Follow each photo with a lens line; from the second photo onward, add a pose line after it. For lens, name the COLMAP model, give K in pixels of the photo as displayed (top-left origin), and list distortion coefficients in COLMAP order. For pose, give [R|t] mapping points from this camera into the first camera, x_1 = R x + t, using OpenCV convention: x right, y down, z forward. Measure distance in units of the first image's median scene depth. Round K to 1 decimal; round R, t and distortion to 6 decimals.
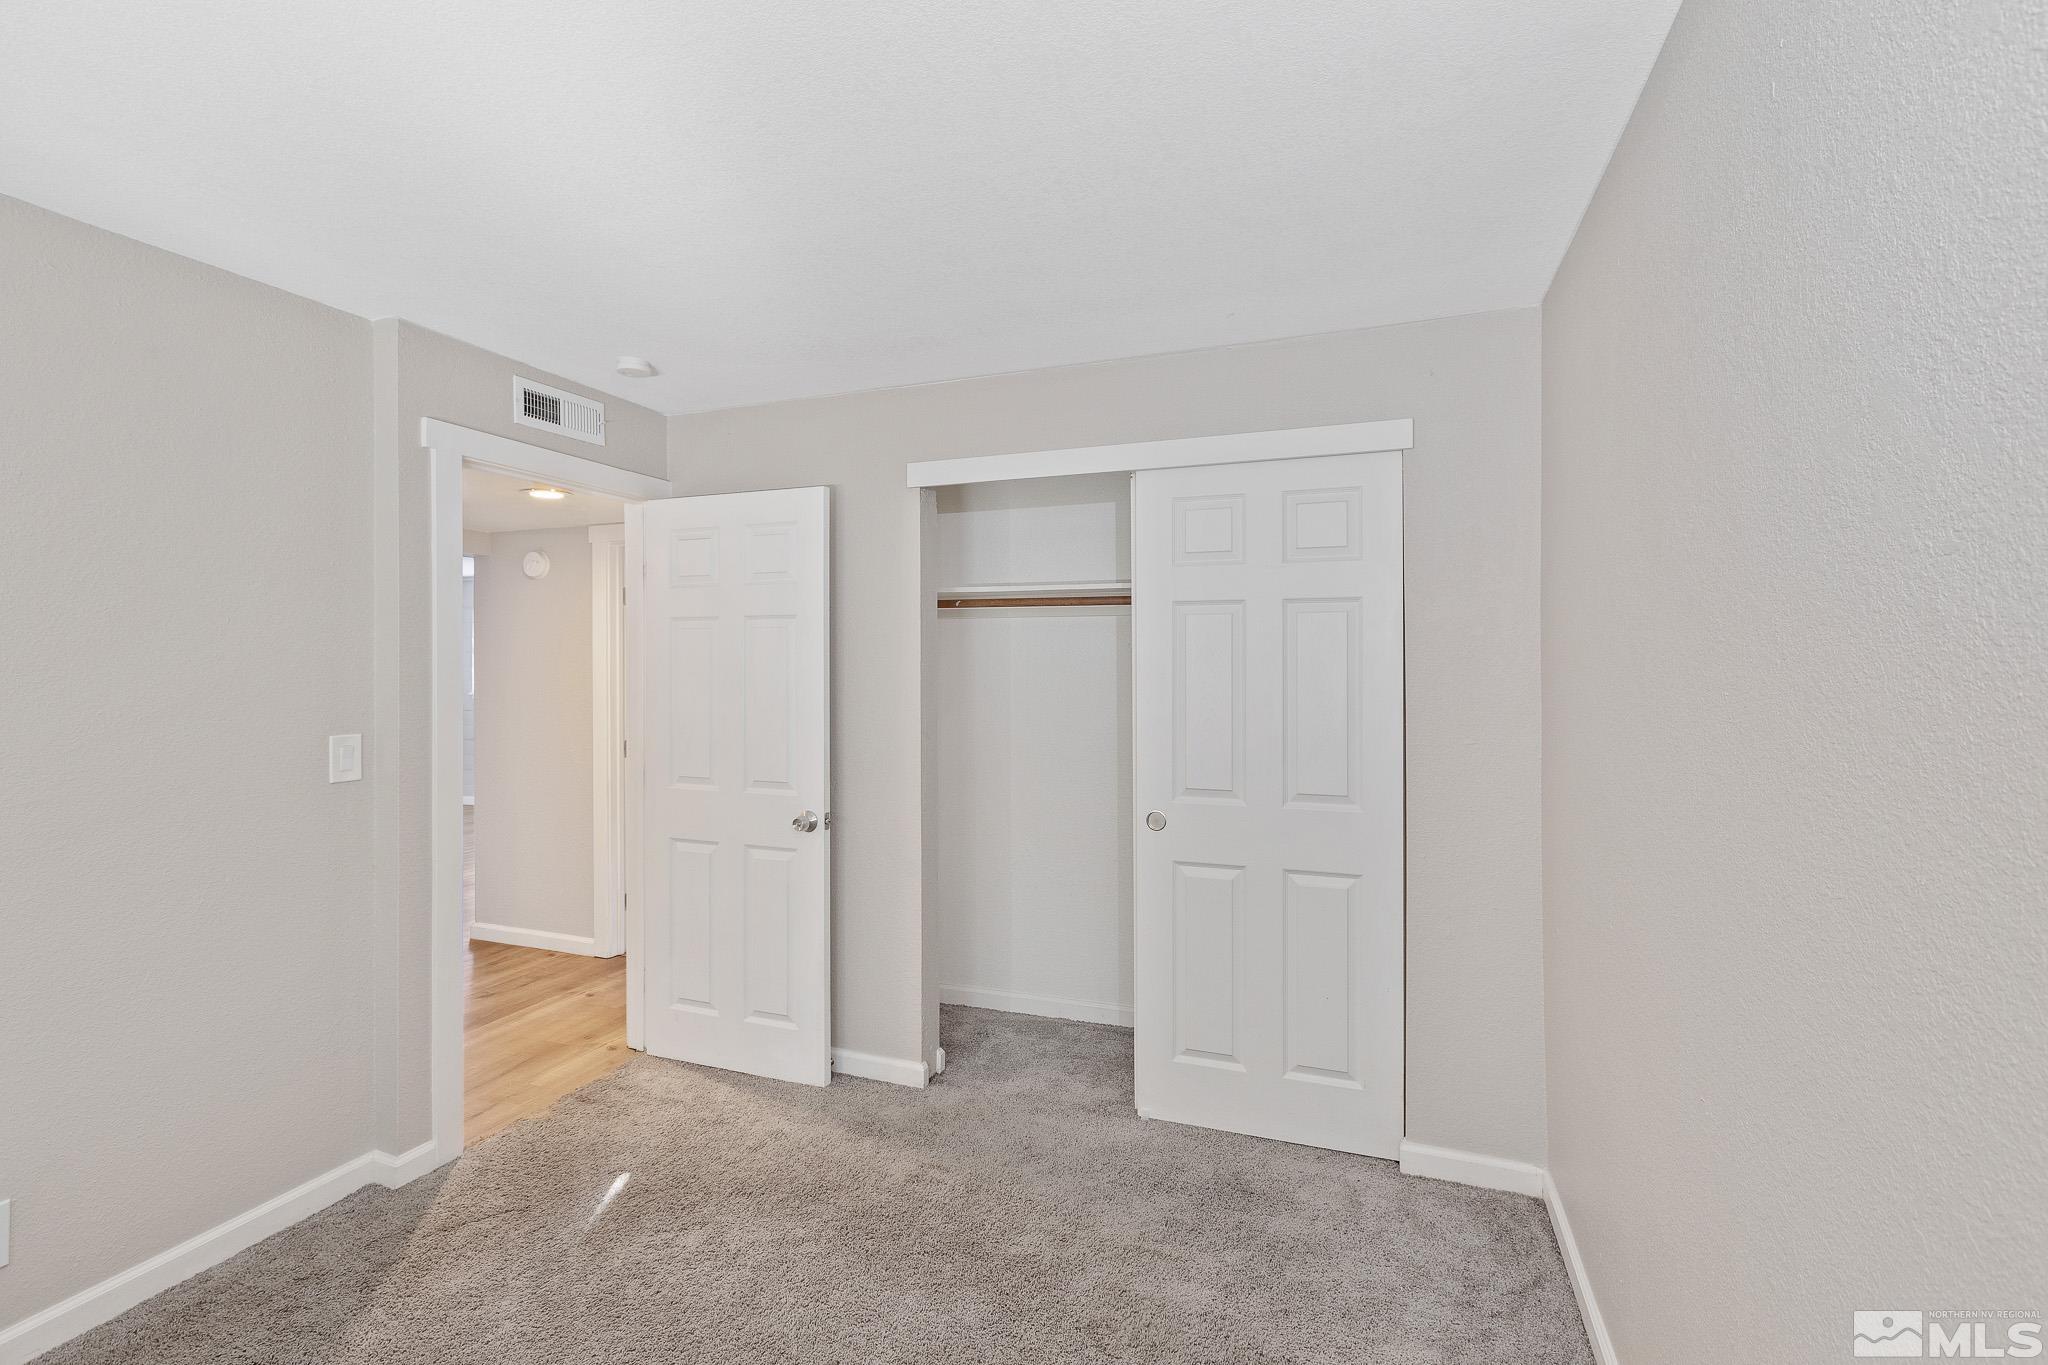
lens RADIAL K [[928.5, 0, 1032.8], [0, 928.5, 666.6], [0, 0, 1]] dist [0.001445, -0.000290]
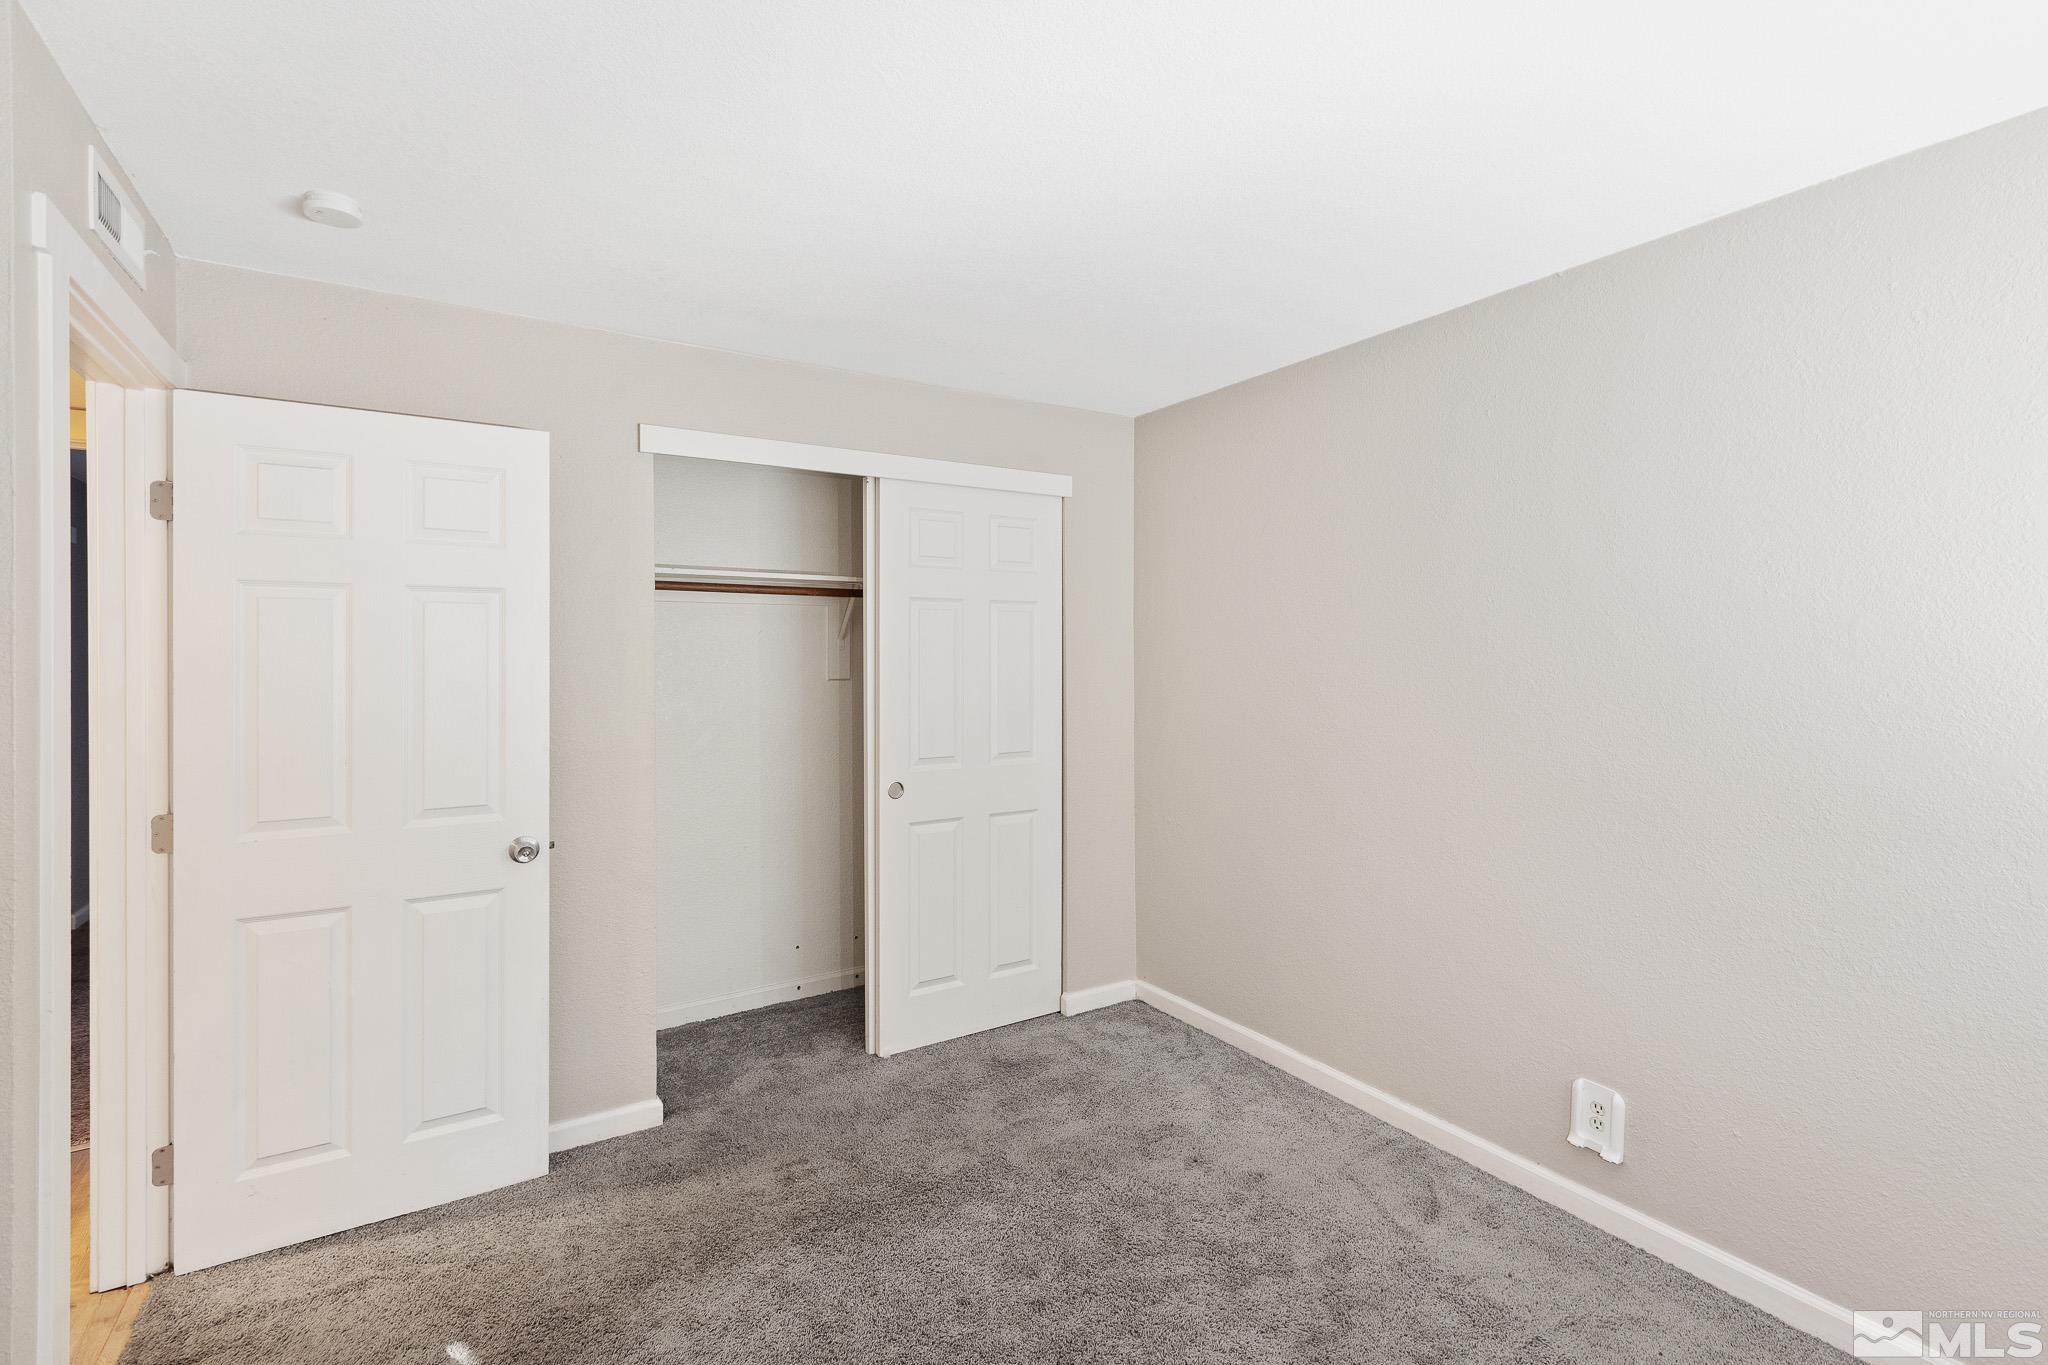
lens RADIAL K [[914.5, 0, 1025.5], [0, 914.5, 658.9], [0, 0, 1]] dist [0.002476, 0.000298]
pose [[0.604813, -0.005054, 0.796351, -0.661748], [0.009370, 0.999956, -0.000771, 0.008563], [-0.796312, 0.007928, 0.604834, 0.197247]]
